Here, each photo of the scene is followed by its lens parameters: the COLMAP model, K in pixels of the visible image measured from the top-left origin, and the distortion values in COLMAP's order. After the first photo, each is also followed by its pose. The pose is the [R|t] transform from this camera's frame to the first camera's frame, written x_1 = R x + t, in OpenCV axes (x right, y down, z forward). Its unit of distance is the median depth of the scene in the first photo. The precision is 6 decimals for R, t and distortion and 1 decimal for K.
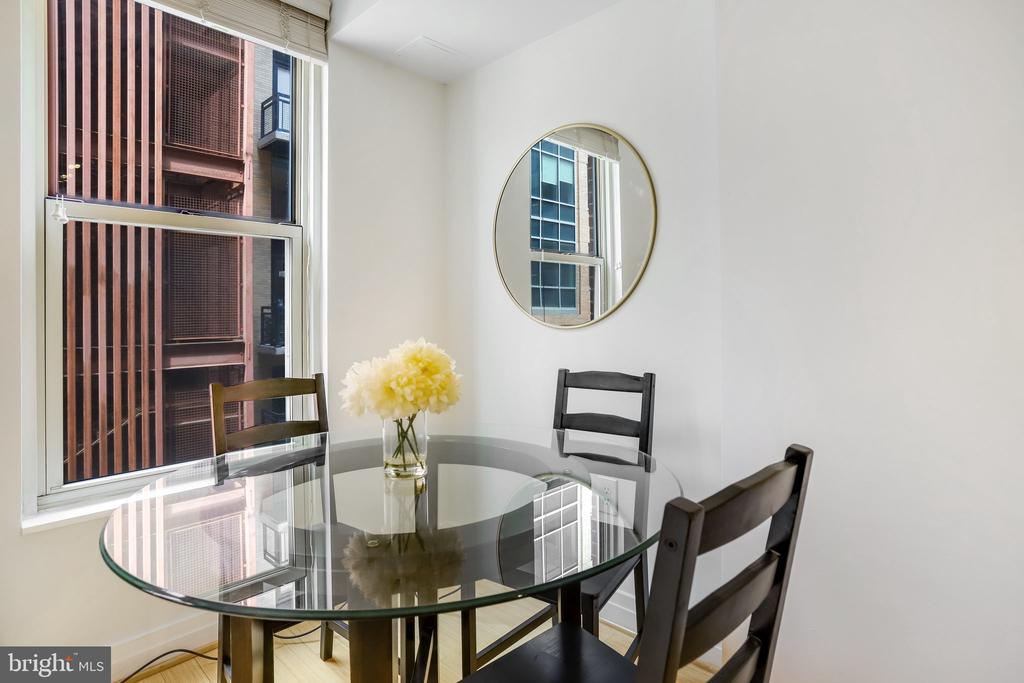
lens RADIAL K [[543.6, 0, 521.2], [0, 543.6, 309.5], [0, 0, 1]] dist [-0.039113, 0.019278]
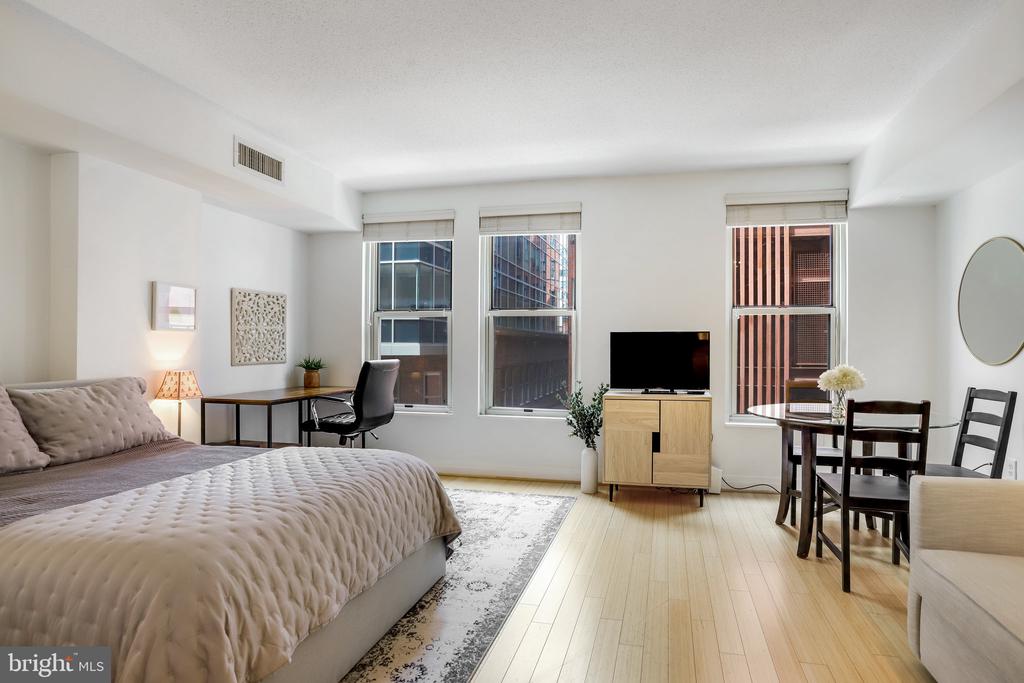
lens RADIAL K [[525.3, 0, 558.0], [0, 525.3, 346.2], [0, 0, 1]] dist [-0.050247, 0.027025]
pose [[0.523989, 0.015017, -0.851592, 0.801299], [-0.001348, 0.999858, 0.016802, -0.047932], [0.851724, -0.007656, 0.523935, -1.015562]]
